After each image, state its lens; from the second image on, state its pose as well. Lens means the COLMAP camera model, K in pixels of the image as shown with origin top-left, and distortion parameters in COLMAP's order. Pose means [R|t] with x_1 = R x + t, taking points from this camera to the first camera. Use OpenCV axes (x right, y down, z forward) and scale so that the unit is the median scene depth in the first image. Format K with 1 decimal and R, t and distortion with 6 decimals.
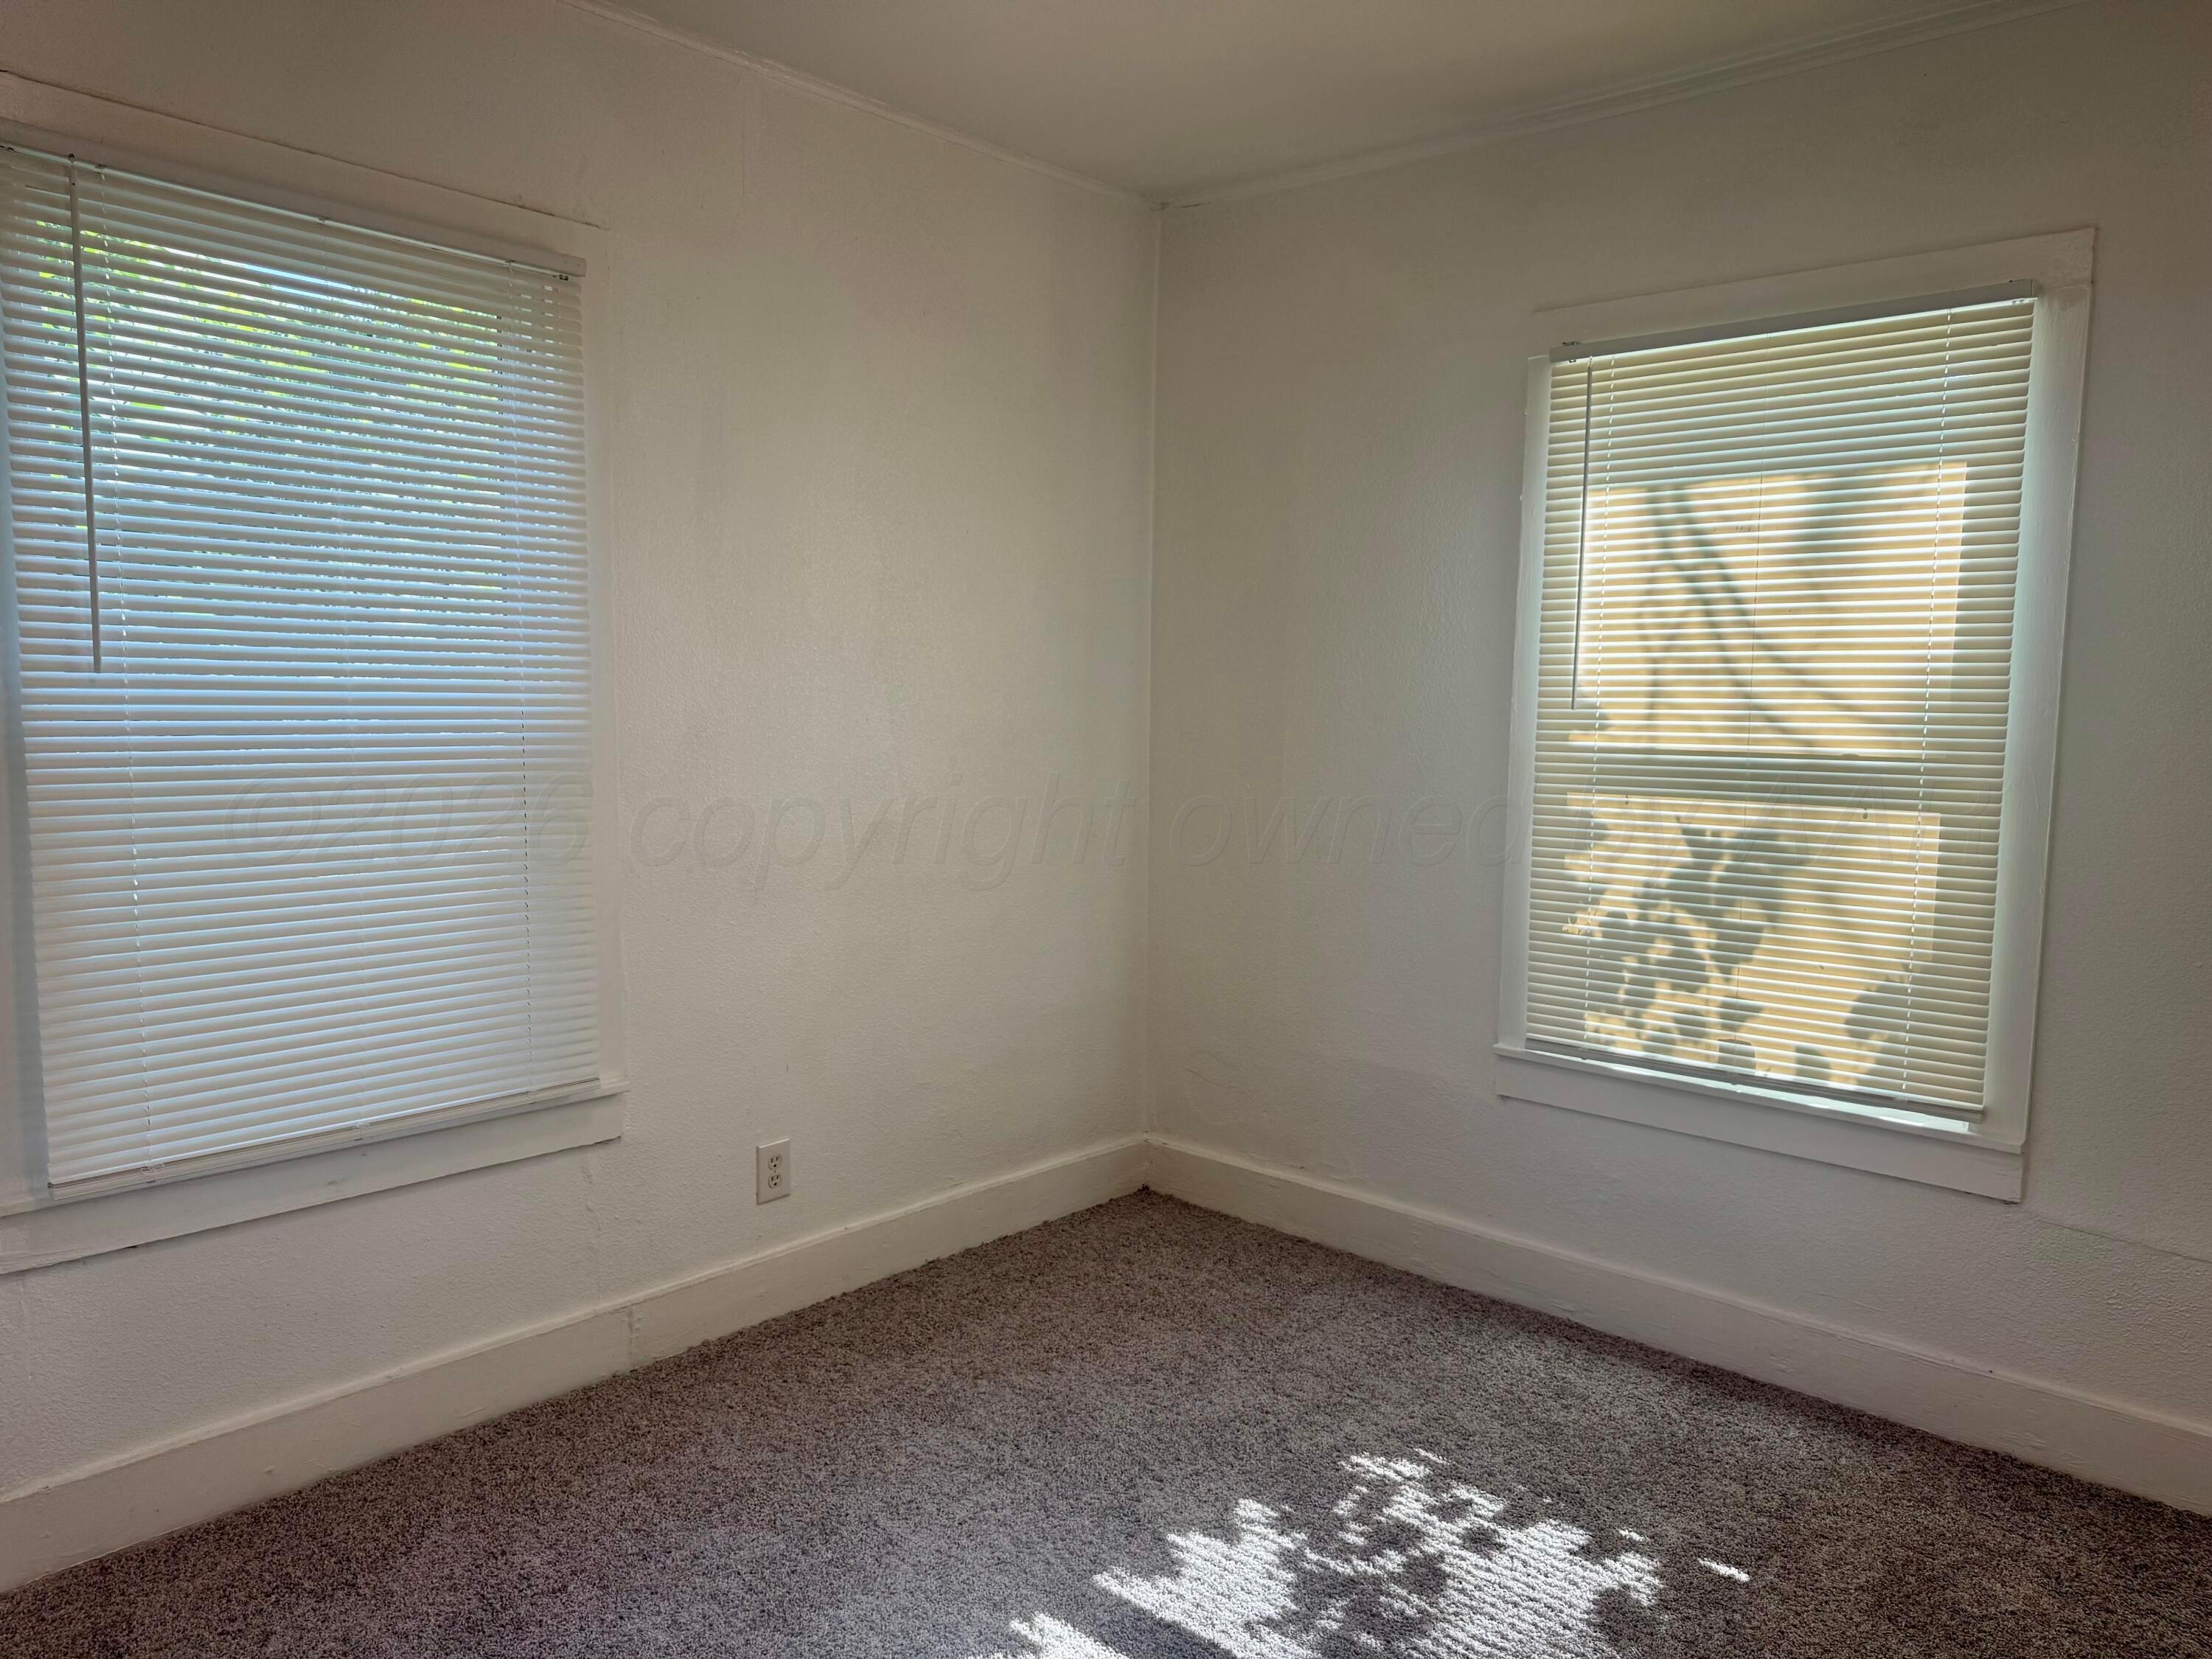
lens RADIAL K [[1538.8, 0, 1106.0], [0, 1538.8, 829.5], [0, 0, 1]] dist [-0.000085, -0.001002]
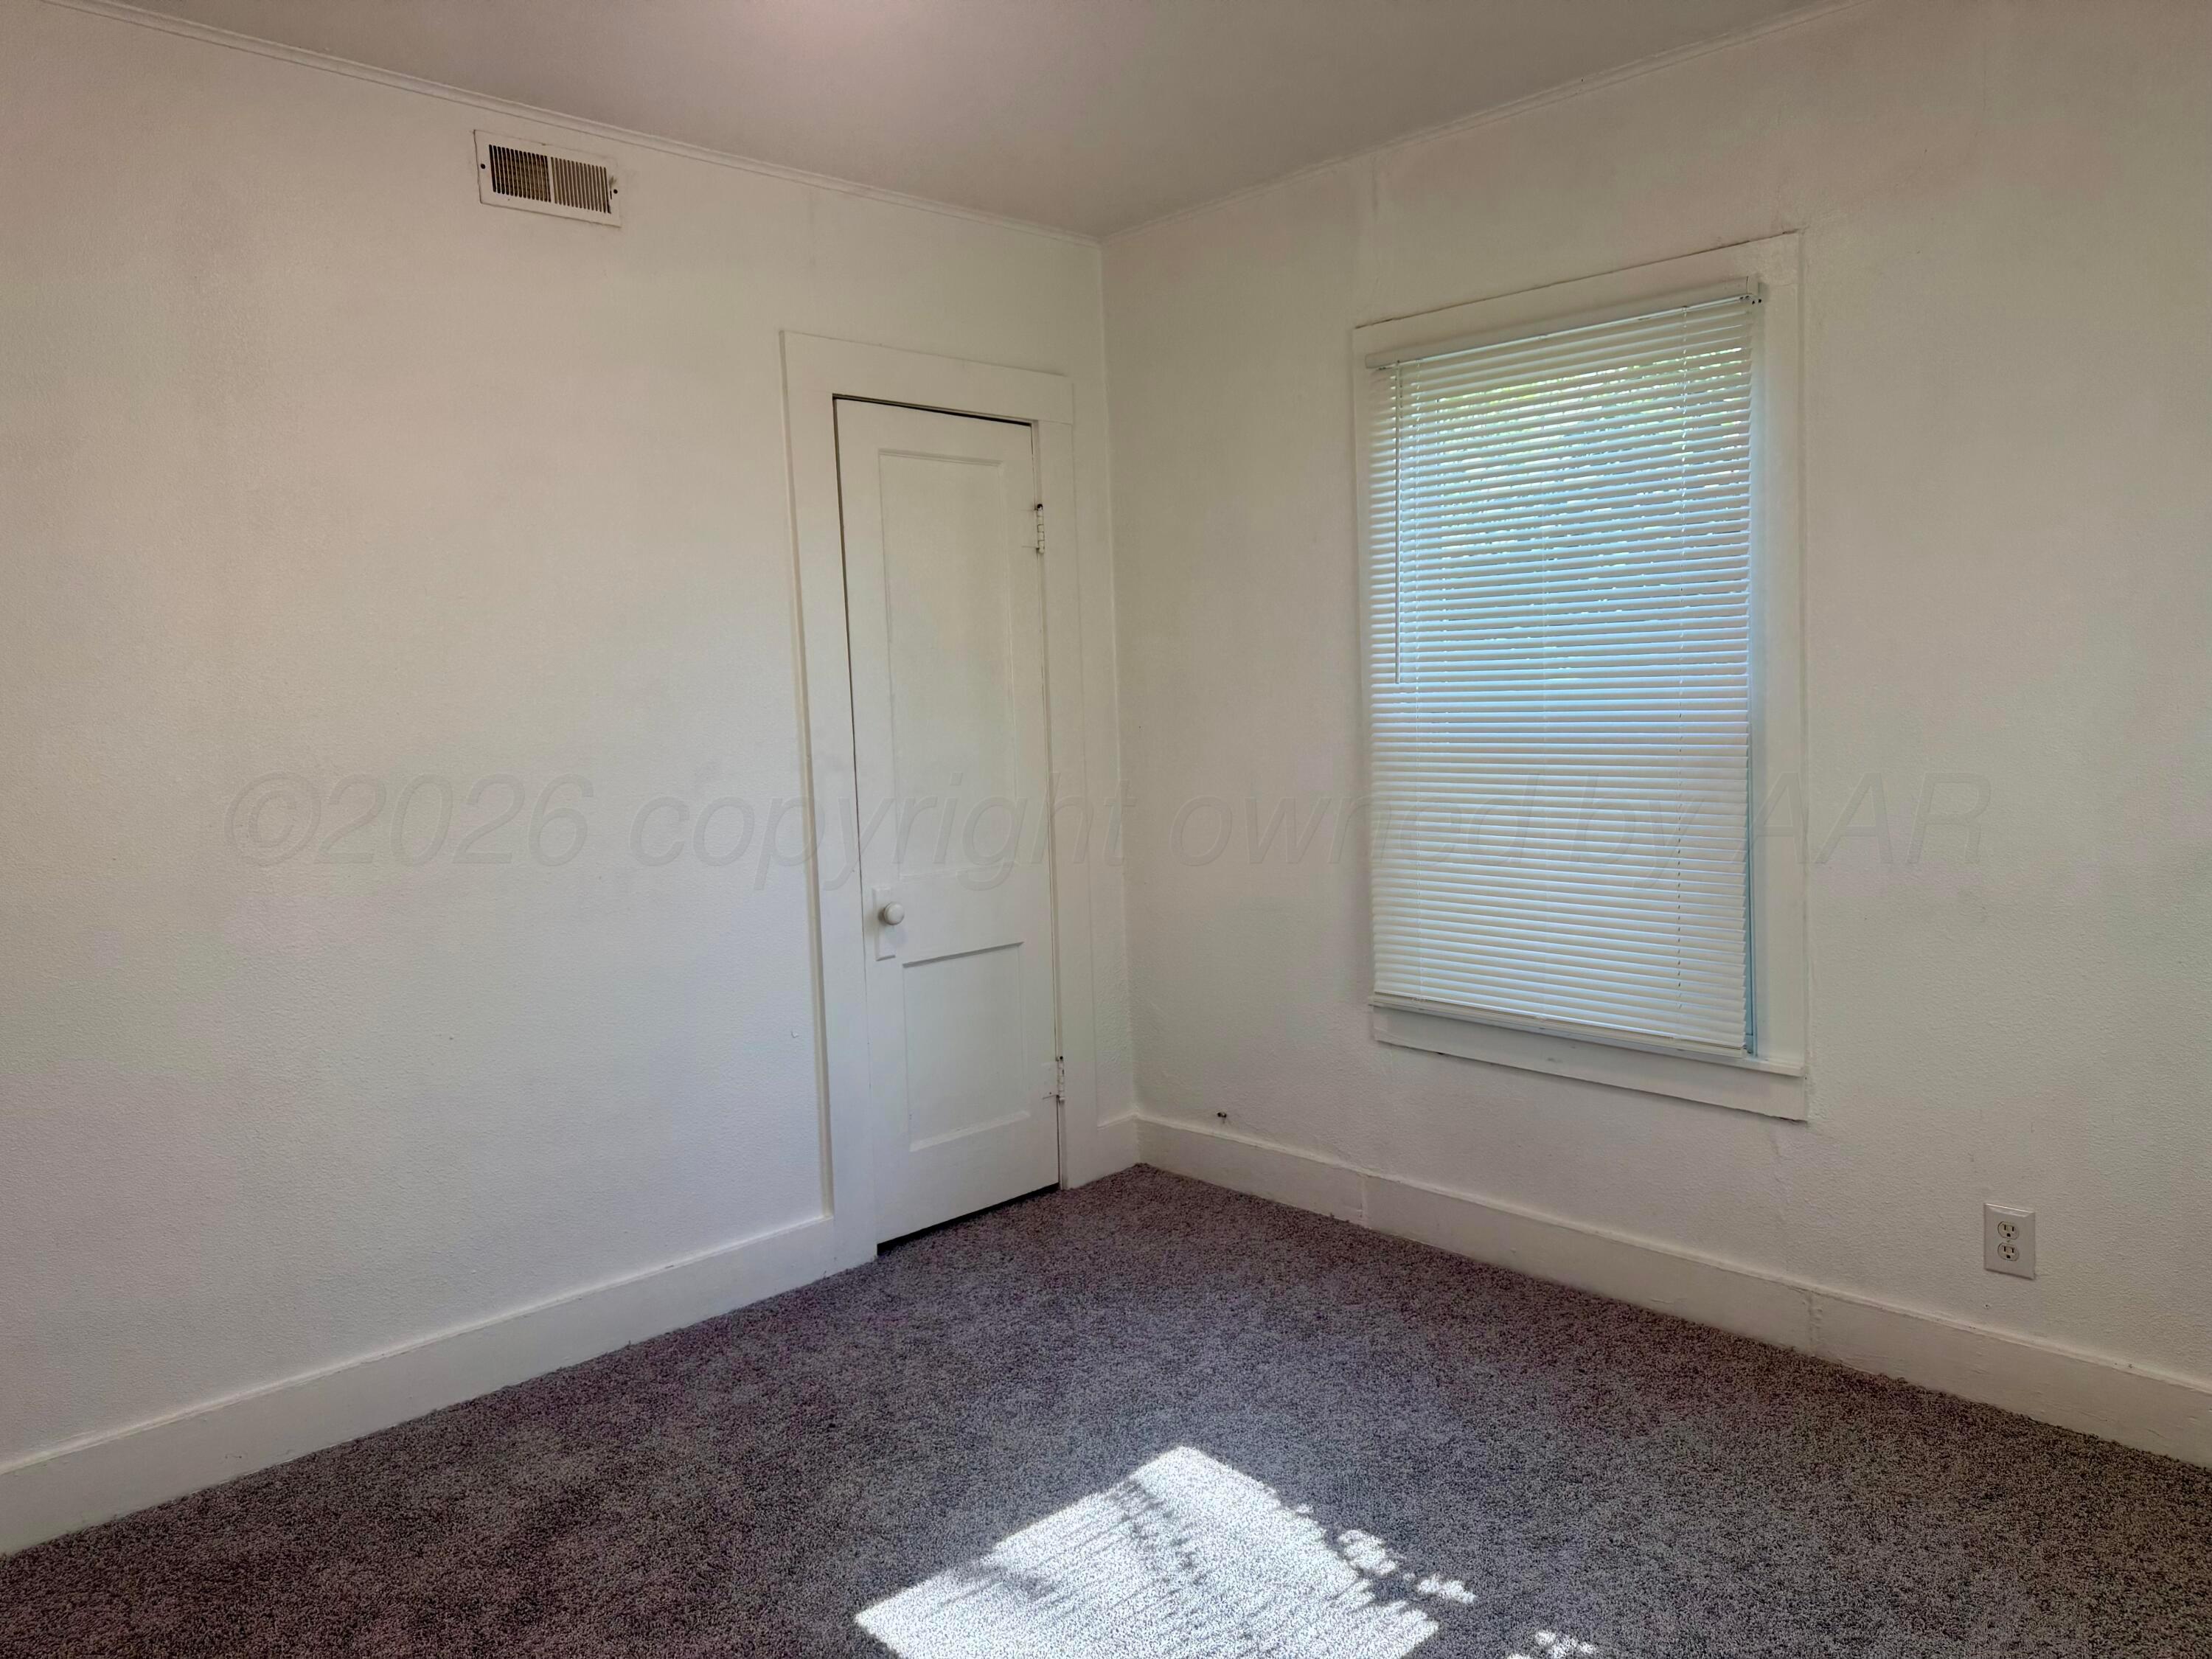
lens RADIAL K [[1537.5, 0, 1106.9], [0, 1537.5, 881.7], [0, 0, 1]] dist [-0.003382, -0.001389]
pose [[-0.082915, 0.113719, -0.990047, 0.727485], [-0.068212, 0.990490, 0.119482, -0.049716], [0.994219, 0.077440, -0.074370, 0.612763]]
